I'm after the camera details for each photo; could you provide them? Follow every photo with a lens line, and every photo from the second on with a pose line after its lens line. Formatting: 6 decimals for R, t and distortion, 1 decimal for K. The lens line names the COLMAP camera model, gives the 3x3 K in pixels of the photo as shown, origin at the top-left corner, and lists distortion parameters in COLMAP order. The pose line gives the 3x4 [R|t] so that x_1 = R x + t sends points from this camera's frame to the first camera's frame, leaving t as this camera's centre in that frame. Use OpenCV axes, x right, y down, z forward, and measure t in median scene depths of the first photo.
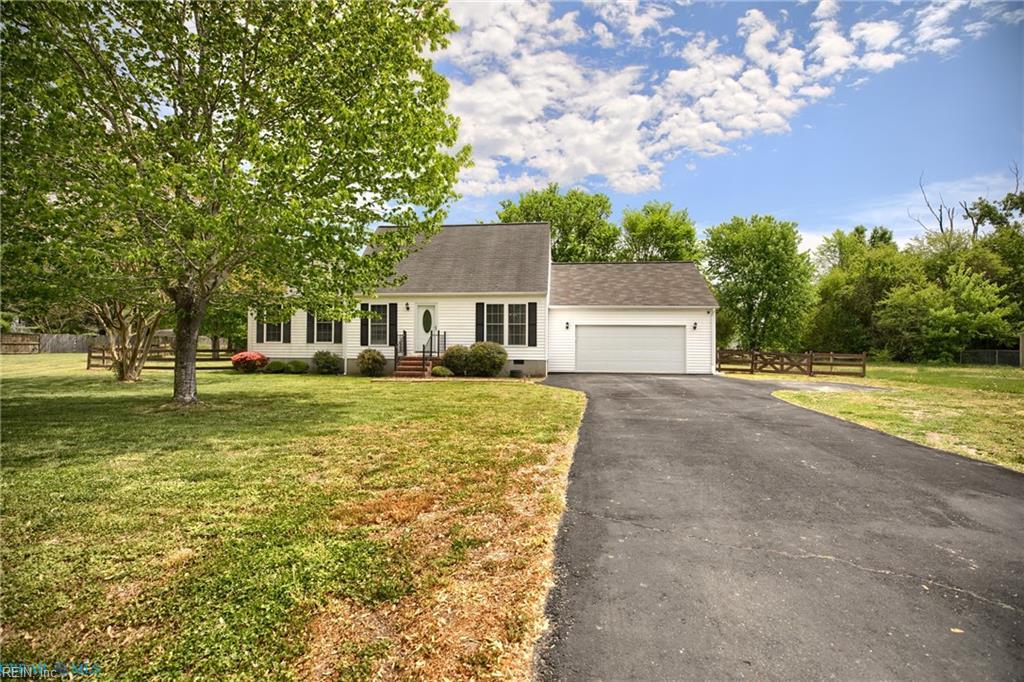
lens RADIAL K [[469.8, 0, 512.0], [0, 469.8, 341.0], [0, 0, 1]] dist [-0.046637, 0.014680]
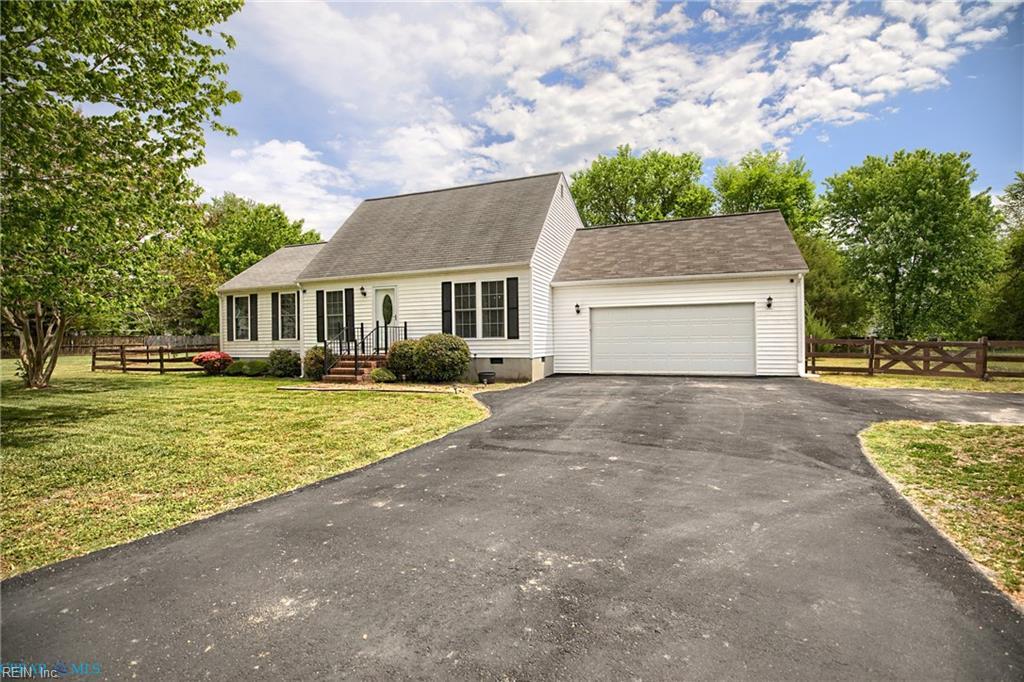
lens RADIAL K [[469.8, 0, 512.0], [0, 469.8, 341.0], [0, 0, 1]] dist [-0.046637, 0.014680]
pose [[0.968210, -0.018940, -0.249420, 0.208272], [0.022832, 0.999658, 0.012722, 0.005237], [0.249094, -0.018013, 0.968312, 0.287913]]
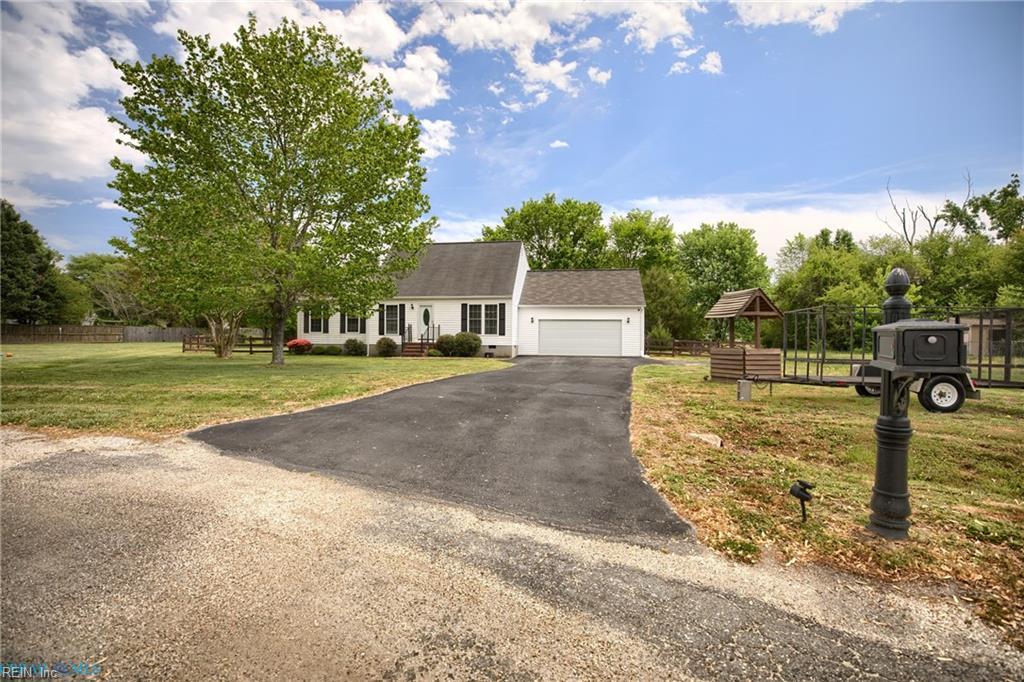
lens RADIAL K [[469.8, 0, 512.0], [0, 469.8, 341.0], [0, 0, 1]] dist [-0.046637, 0.014680]
pose [[0.998528, 0.001273, -0.054231, 0.138762], [-0.000380, 0.999864, 0.016469, 0.004969], [0.054245, -0.016424, 0.998393, -0.344978]]
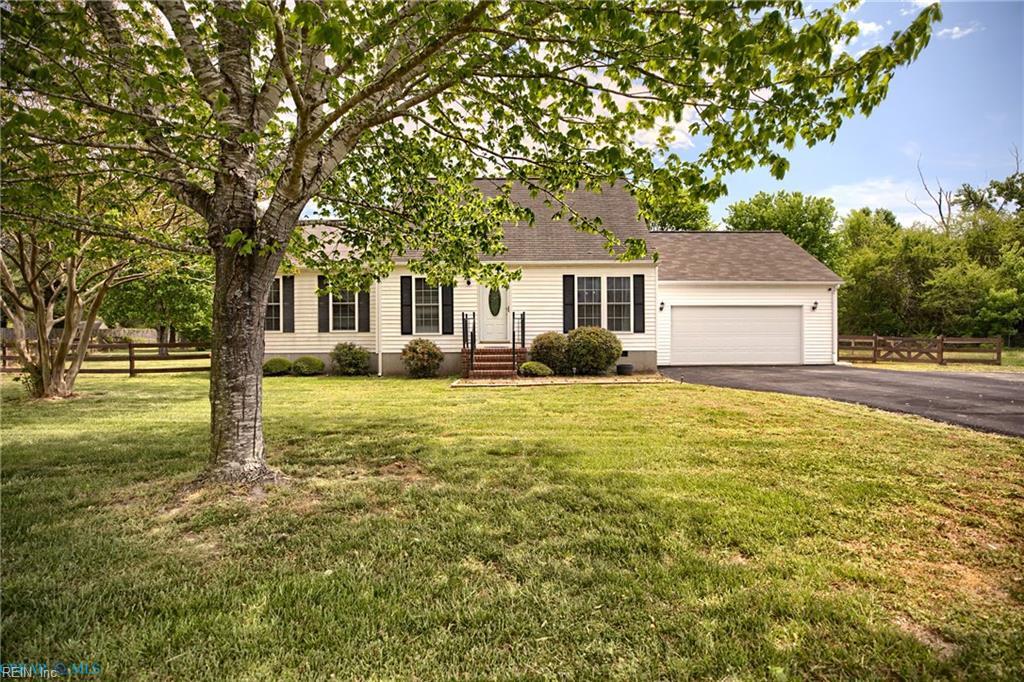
lens RADIAL K [[469.8, 0, 512.0], [0, 469.8, 341.0], [0, 0, 1]] dist [-0.046637, 0.014680]
pose [[0.993545, -0.013426, 0.112645, -0.231799], [0.010979, 0.999691, 0.022322, 0.005342], [-0.112910, -0.020941, 0.993385, 0.259645]]
